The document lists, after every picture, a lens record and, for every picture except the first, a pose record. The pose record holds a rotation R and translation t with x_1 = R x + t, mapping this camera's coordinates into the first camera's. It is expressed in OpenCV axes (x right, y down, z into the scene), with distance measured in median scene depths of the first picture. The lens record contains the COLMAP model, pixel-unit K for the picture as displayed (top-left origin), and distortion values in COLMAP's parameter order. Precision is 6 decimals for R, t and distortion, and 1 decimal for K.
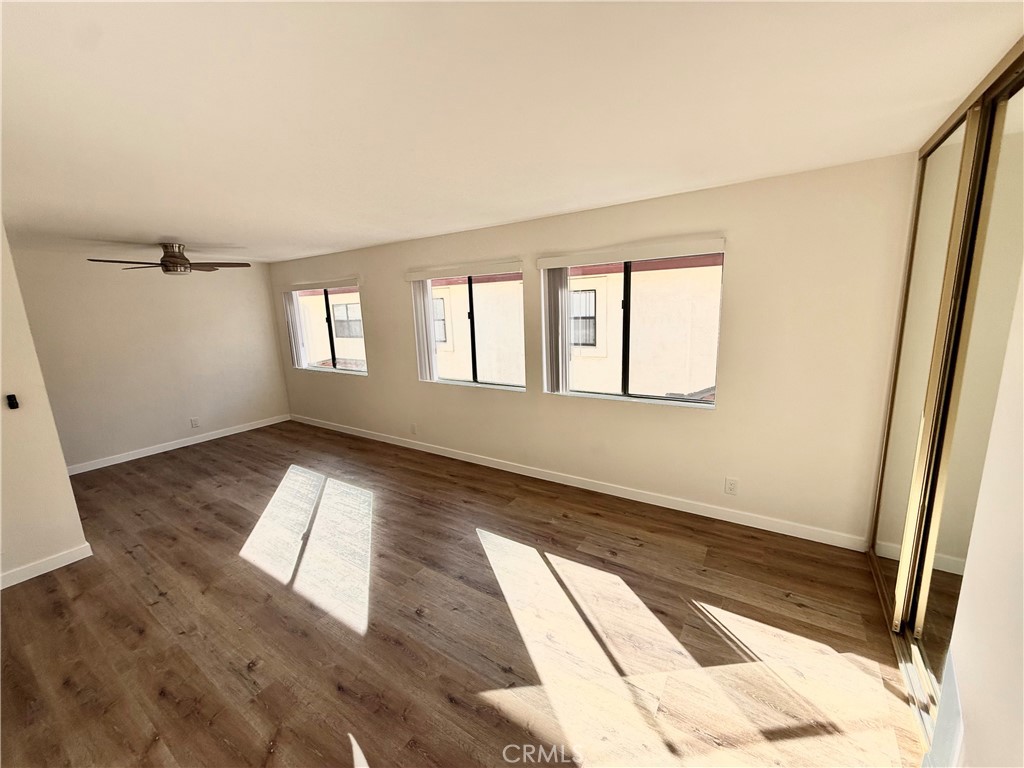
lens RADIAL K [[405.6, 0, 508.1], [0, 405.6, 382.9], [0, 0, 1]] dist [-0.000735, 0.000139]
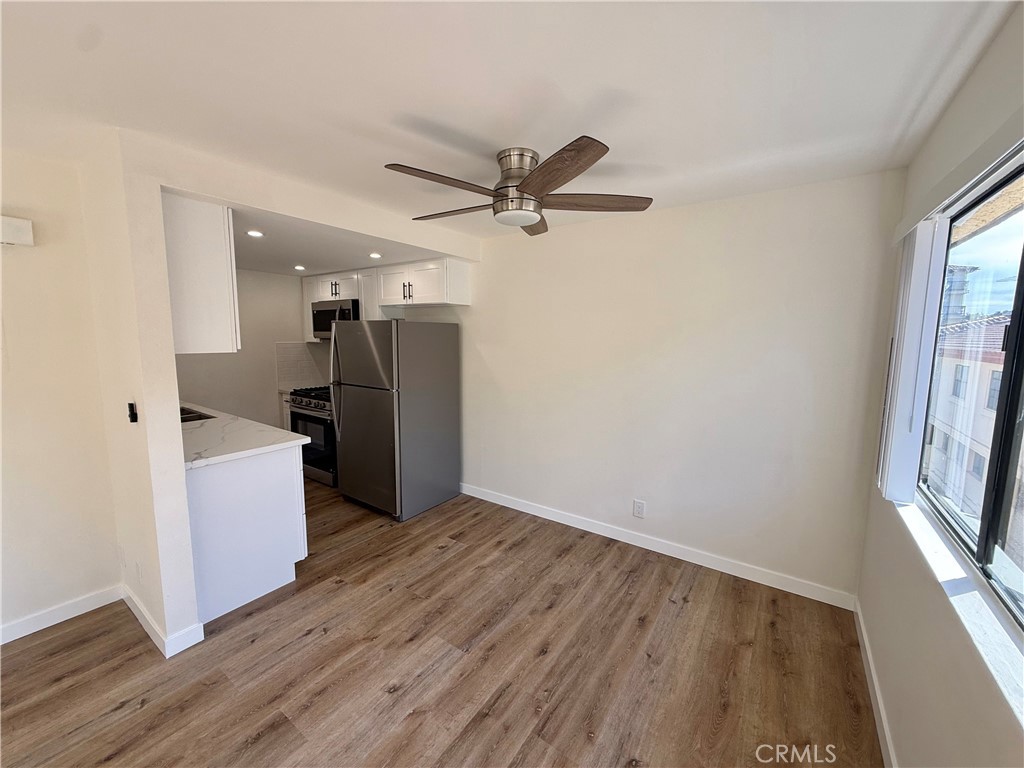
lens RADIAL K [[405.6, 0, 508.1], [0, 405.6, 382.9], [0, 0, 1]] dist [-0.000735, 0.000139]
pose [[-0.024721, 0.153476, -0.987843, -0.423162], [-0.196783, 0.968065, 0.155328, -0.206497], [0.980135, 0.198231, 0.006270, 1.350161]]
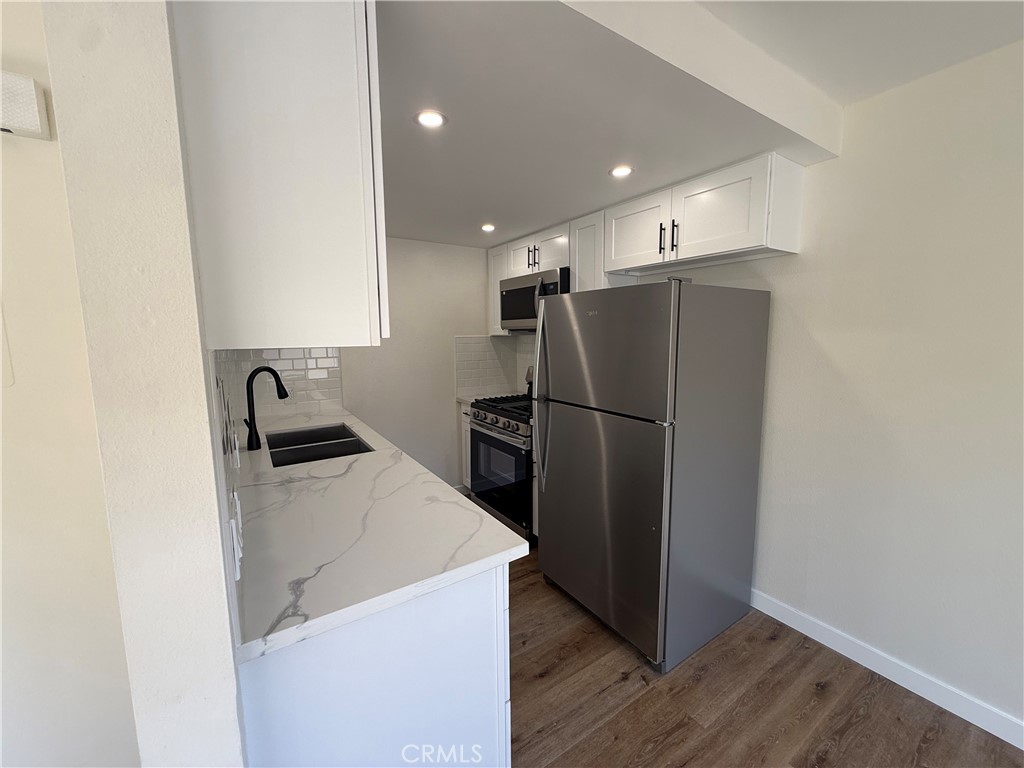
lens RADIAL K [[405.6, 0, 508.1], [0, 405.6, 382.9], [0, 0, 1]] dist [-0.000735, 0.000139]
pose [[-0.392938, 0.153140, -0.906724, -0.888863], [-0.149865, 0.962188, 0.227453, -0.108728], [0.907271, 0.225262, -0.355130, 1.069903]]
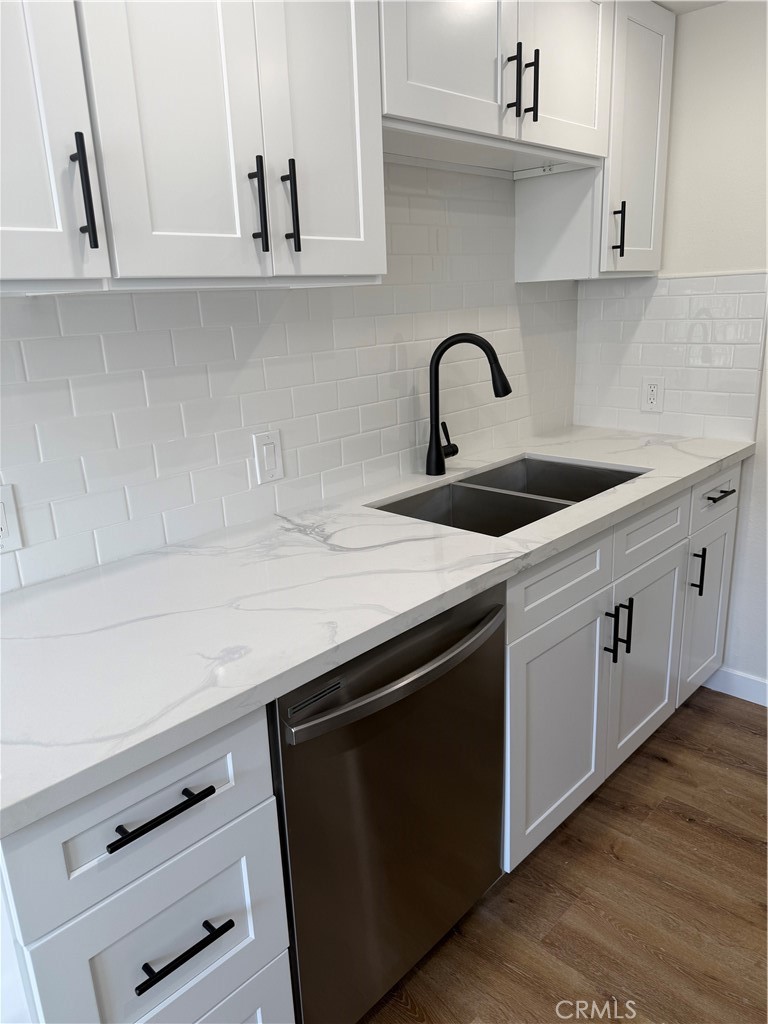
lens RADIAL K [[719.6, 0, 384.0], [0, 719.6, 512.0], [0, 0, 1]] dist [0.003758, -0.000307]
pose [[-0.977948, 0.025546, 0.207279, -1.382399], [0.117797, 0.887019, 0.446453, -0.082890], [-0.172455, 0.461025, -0.870468, 1.126535]]
